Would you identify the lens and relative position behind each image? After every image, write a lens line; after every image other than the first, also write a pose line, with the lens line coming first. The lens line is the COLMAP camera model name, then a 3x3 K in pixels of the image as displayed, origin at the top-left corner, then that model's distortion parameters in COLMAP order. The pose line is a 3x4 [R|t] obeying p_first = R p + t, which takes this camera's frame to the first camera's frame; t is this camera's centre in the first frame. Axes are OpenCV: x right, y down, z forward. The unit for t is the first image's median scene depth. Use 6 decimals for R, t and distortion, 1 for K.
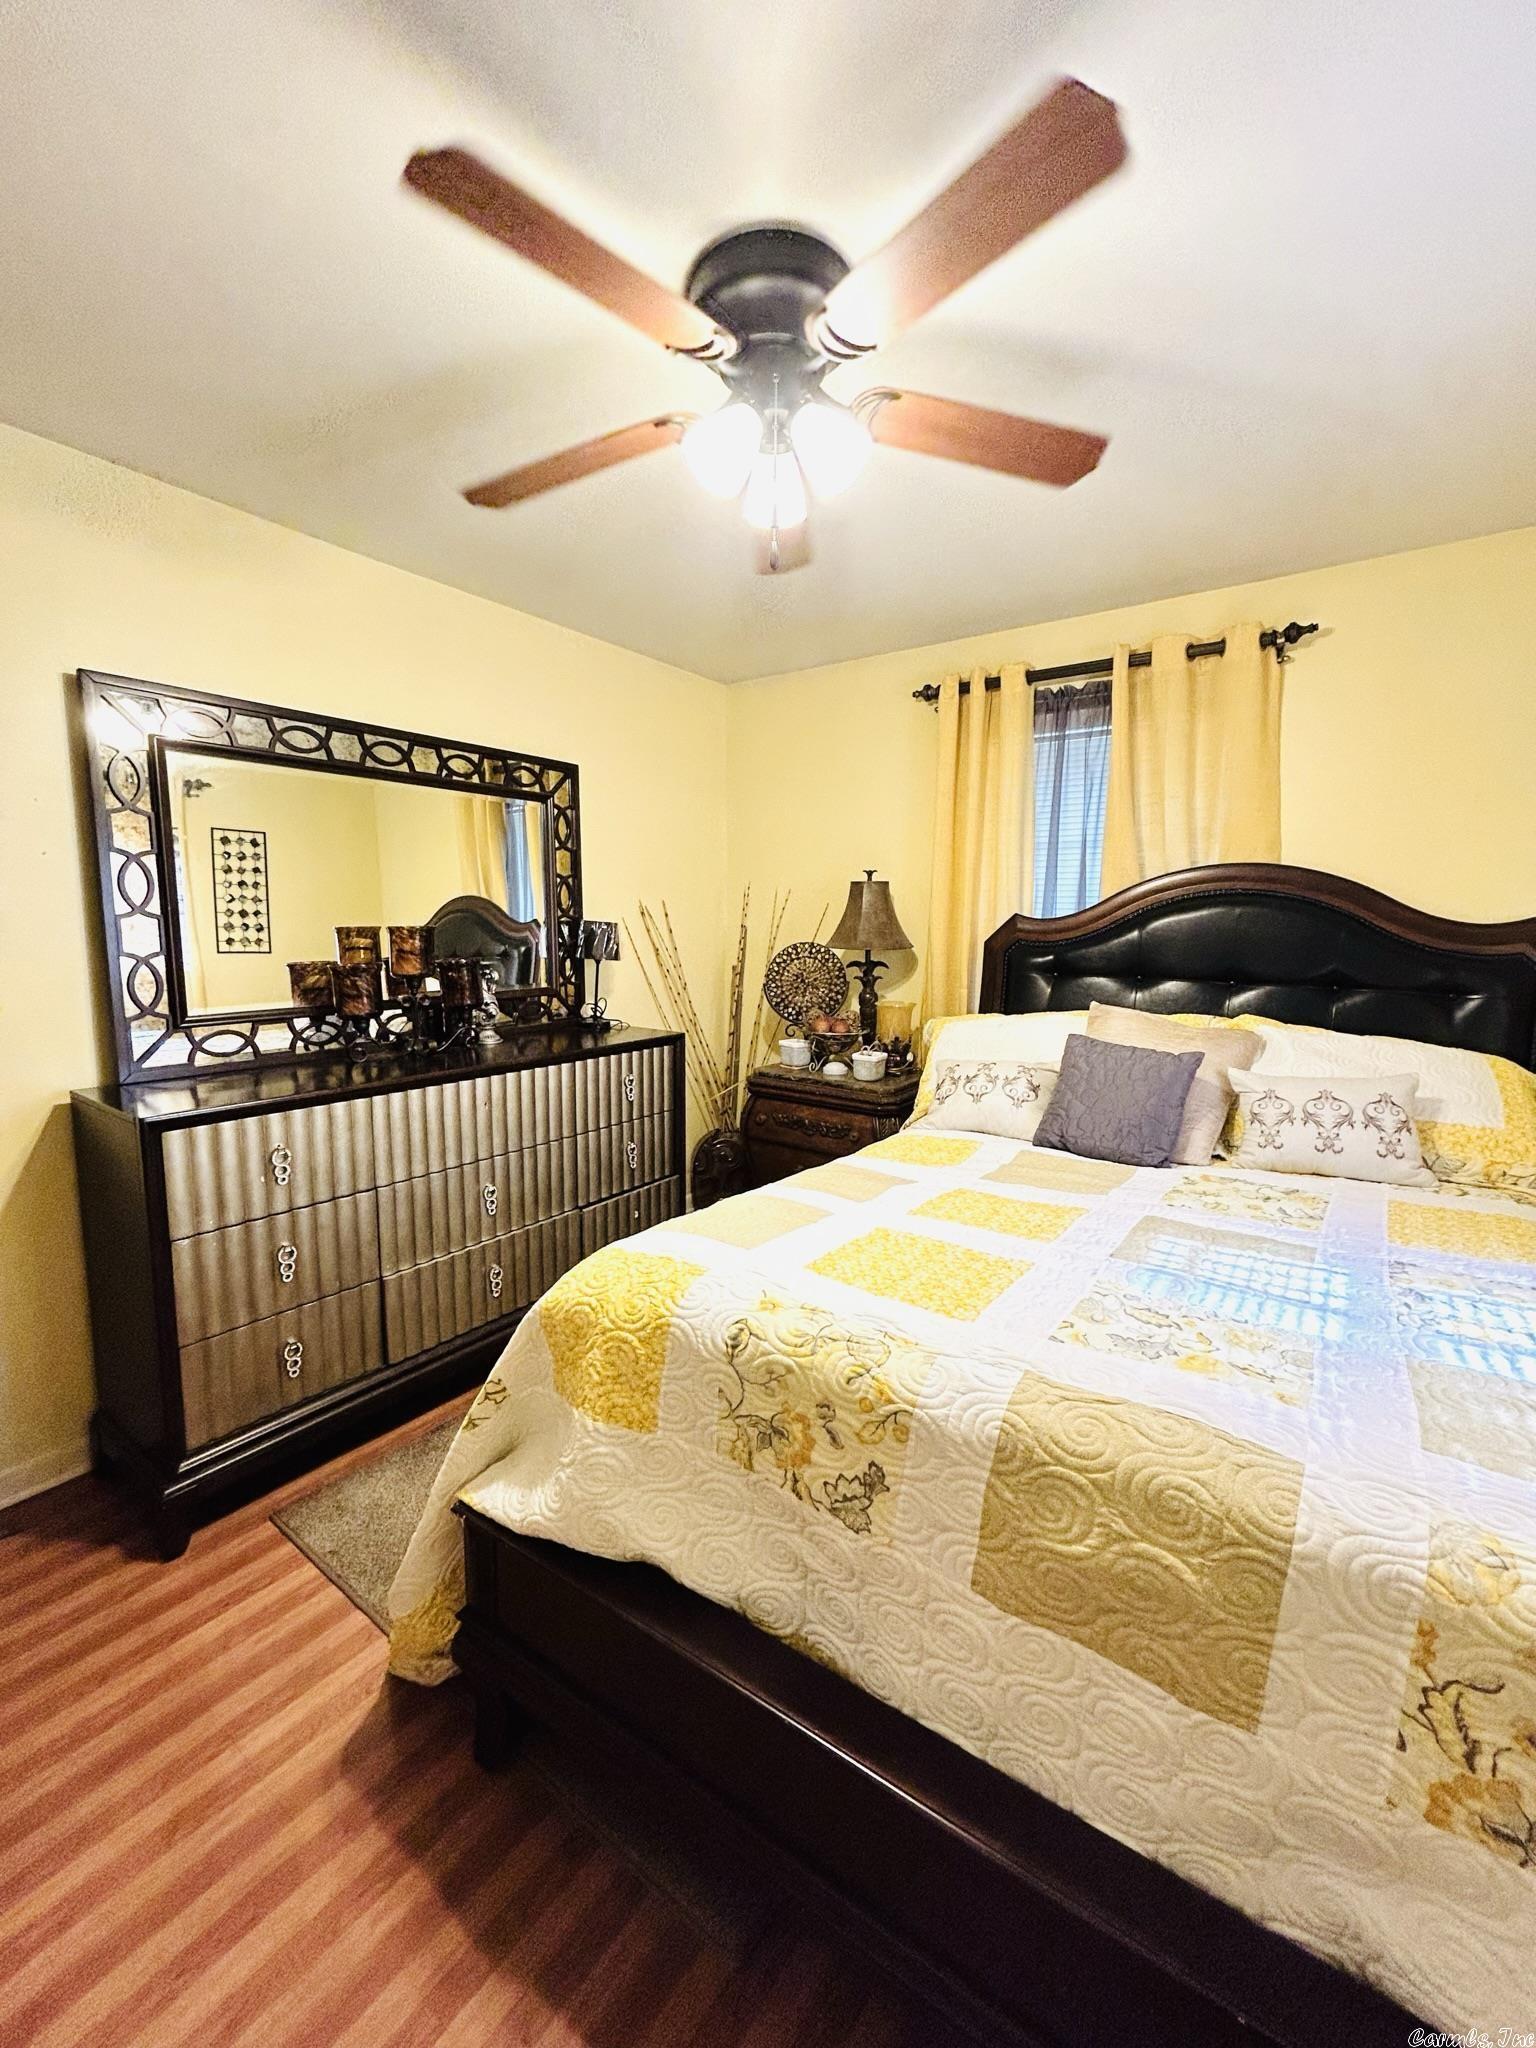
lens RADIAL K [[825.3, 0, 768.9], [0, 825.3, 1003.7], [0, 0, 1]] dist [0.001259, 0.000489]
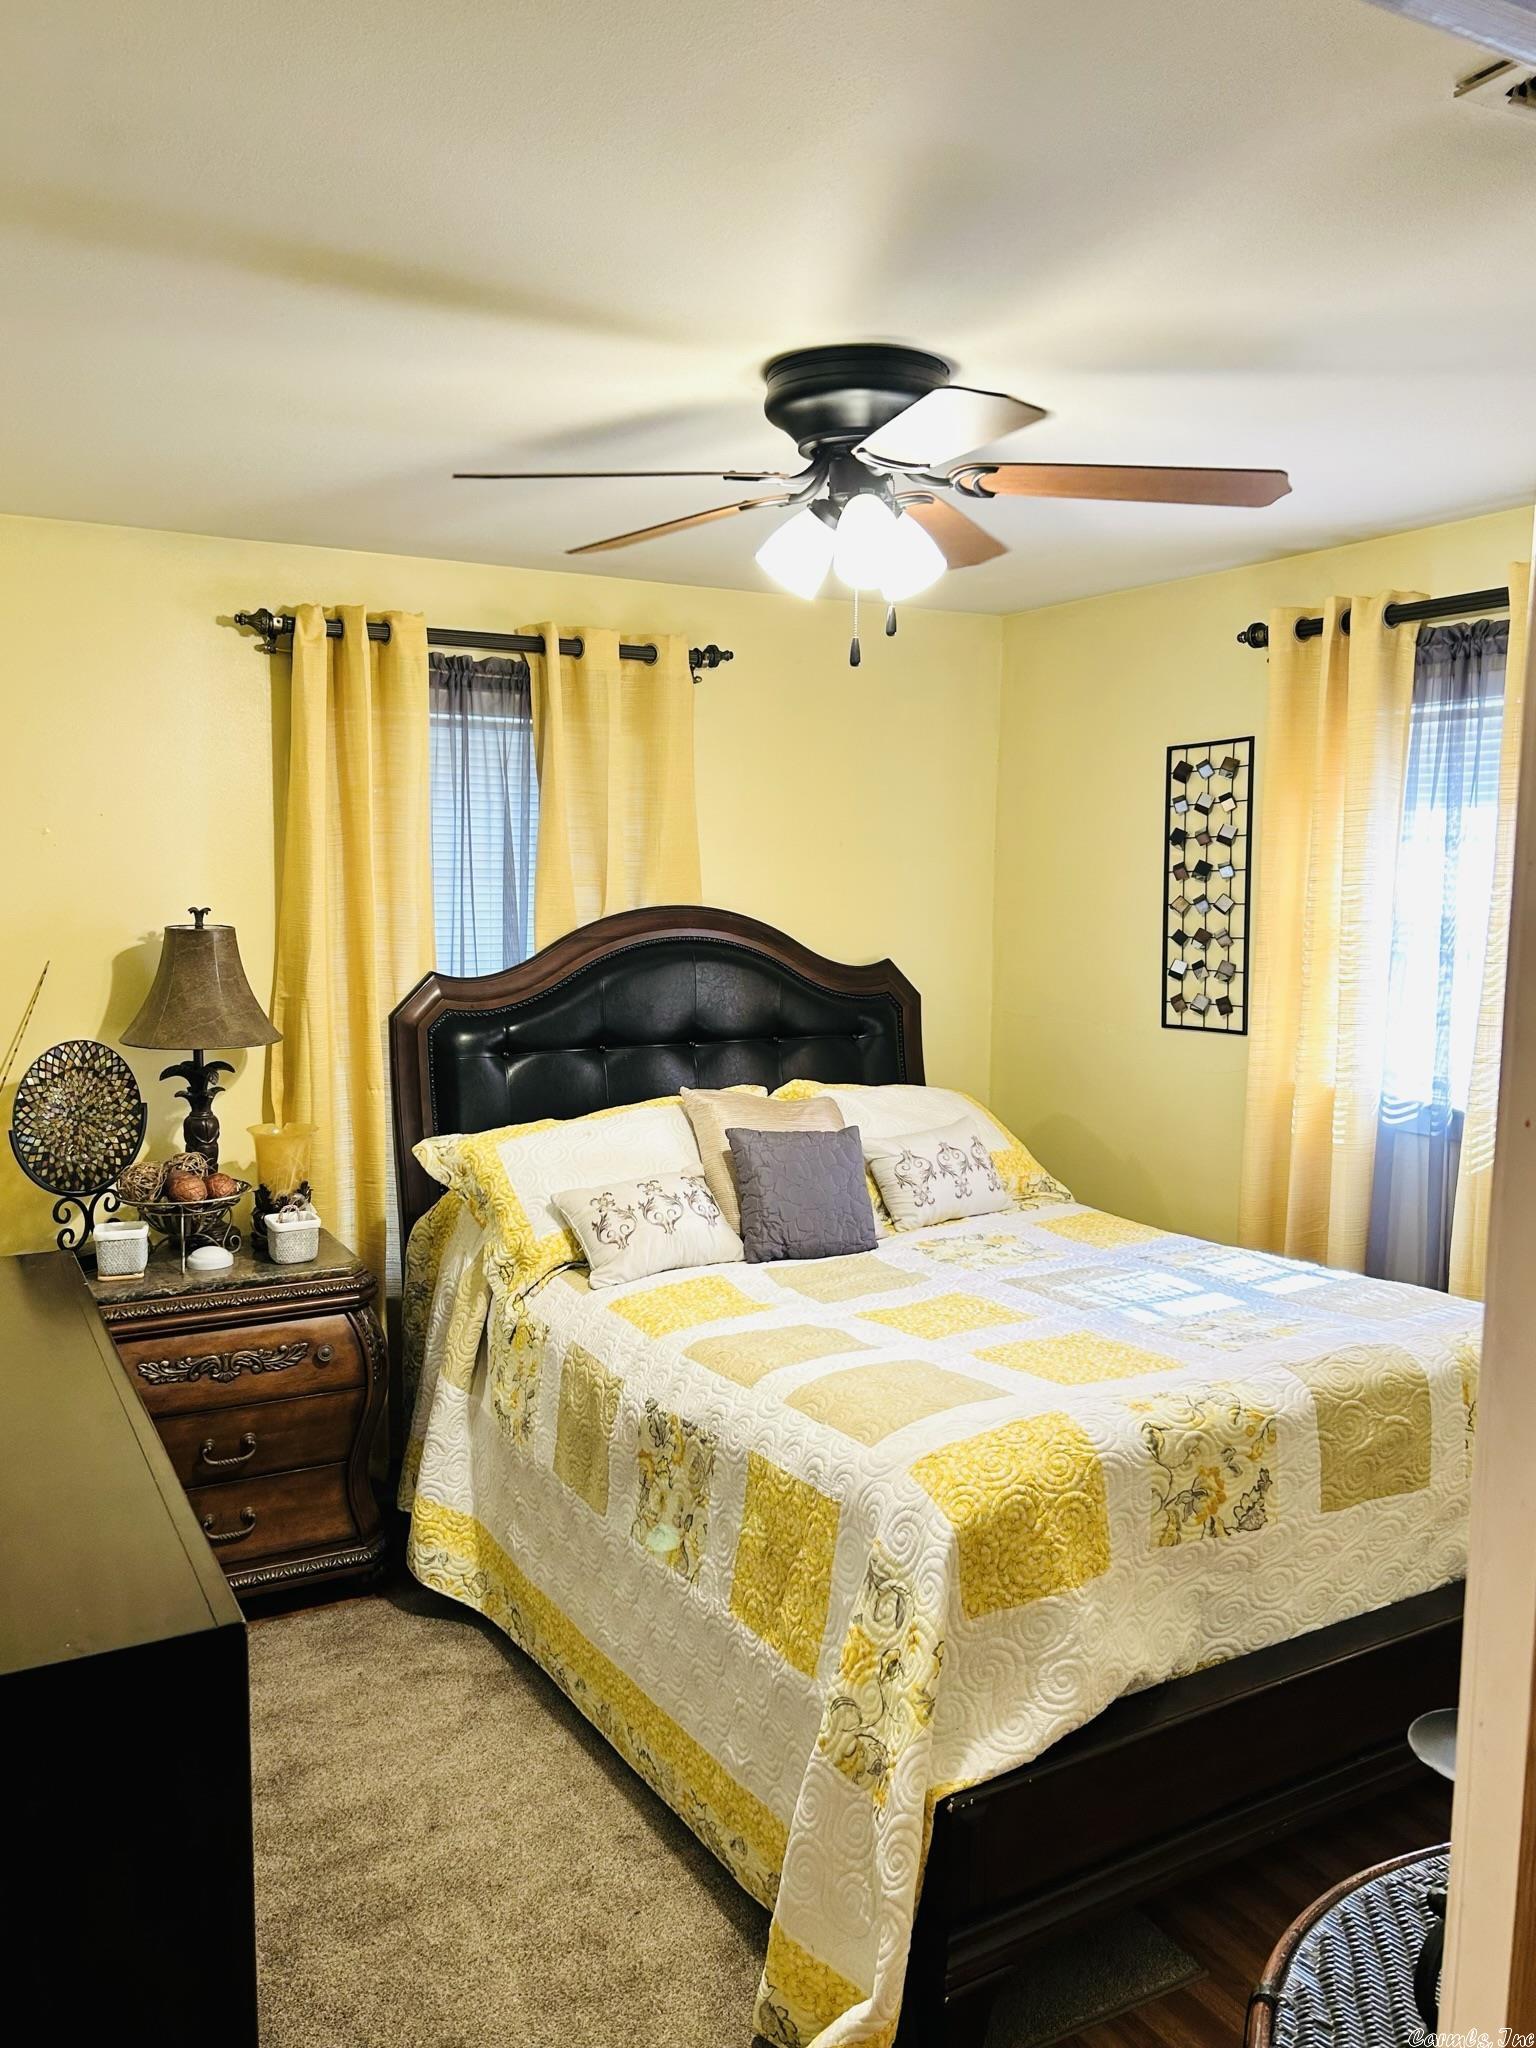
lens RADIAL K [[1564.7, 0, 764.4], [0, 1564.7, 1032.9], [0, 0, 1]] dist [0.074940, -0.089829]
pose [[0.430484, -0.104099, 0.896575, -1.446093], [0.093808, 0.993108, 0.070266, -0.235631], [-0.897710, 0.053857, 0.437282, 0.338588]]
